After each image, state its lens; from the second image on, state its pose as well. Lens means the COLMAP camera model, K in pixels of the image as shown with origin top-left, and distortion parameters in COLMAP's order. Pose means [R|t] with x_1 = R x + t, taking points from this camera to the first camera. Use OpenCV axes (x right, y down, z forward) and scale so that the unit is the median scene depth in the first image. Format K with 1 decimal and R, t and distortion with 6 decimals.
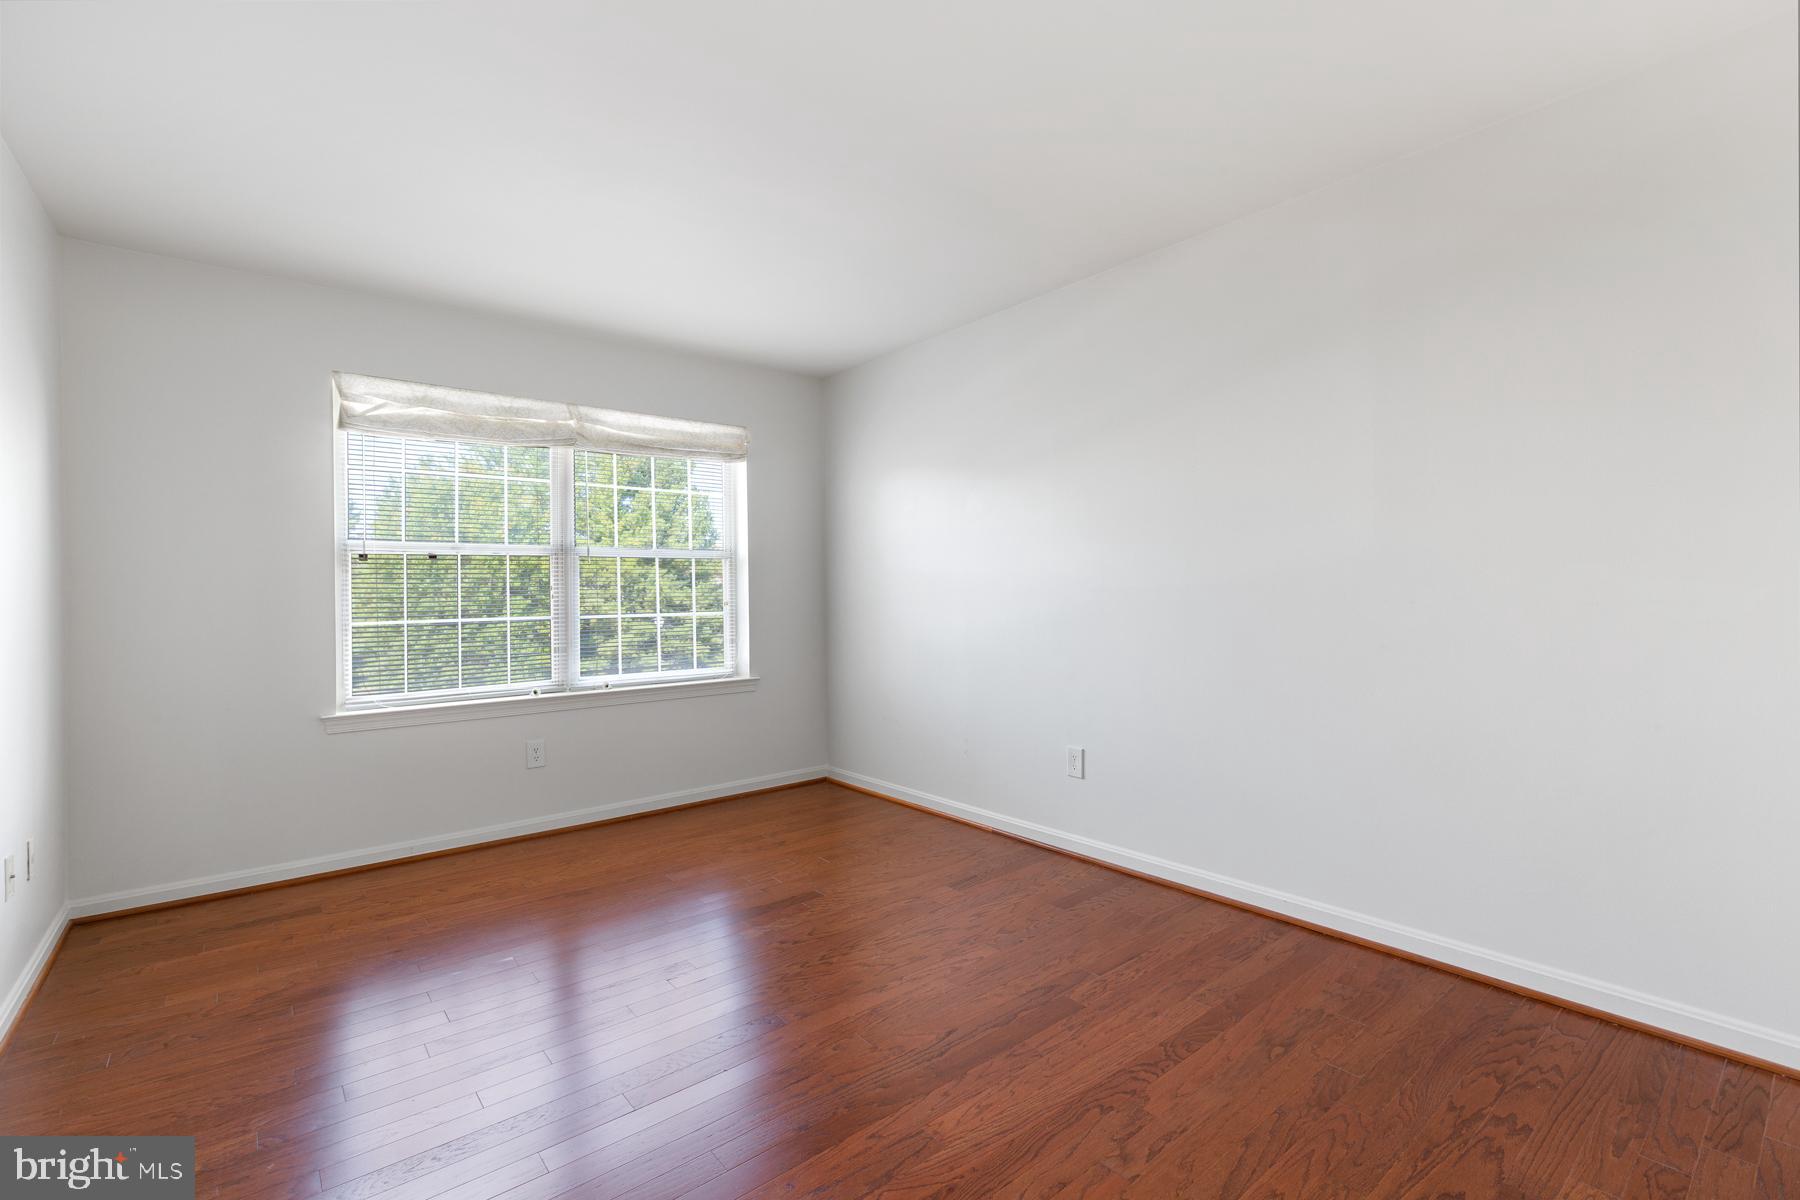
lens RADIAL K [[806.0, 0, 883.9], [0, 806.0, 606.8], [0, 0, 1]] dist [0.002719, -0.000543]
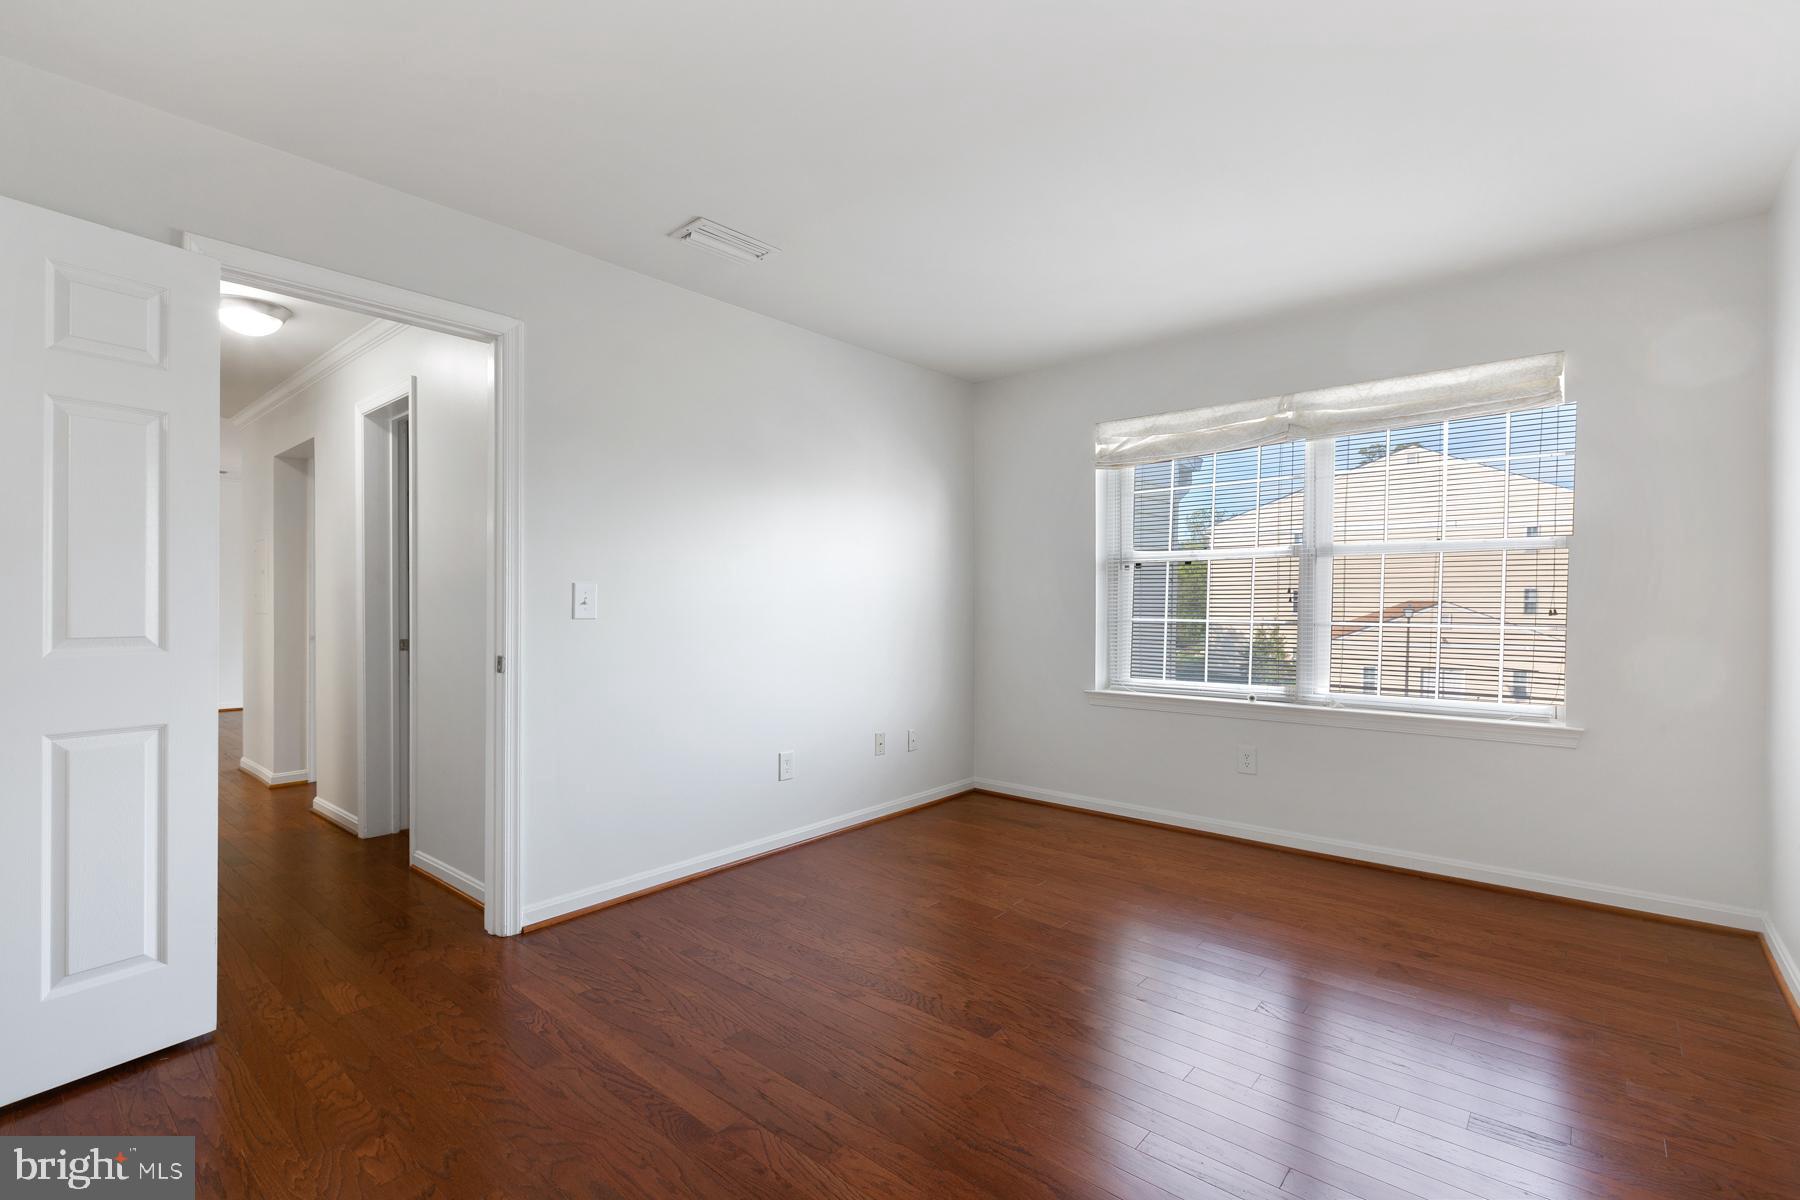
lens RADIAL K [[806.0, 0, 896.9], [0, 806.0, 604.4], [0, 0, 1]] dist [0.002719, -0.000543]
pose [[0.173420, 0.016847, -0.984704, 0.478797], [-0.023362, 0.999643, 0.012989, -0.010733], [0.984571, 0.020752, 0.173751, 0.416598]]
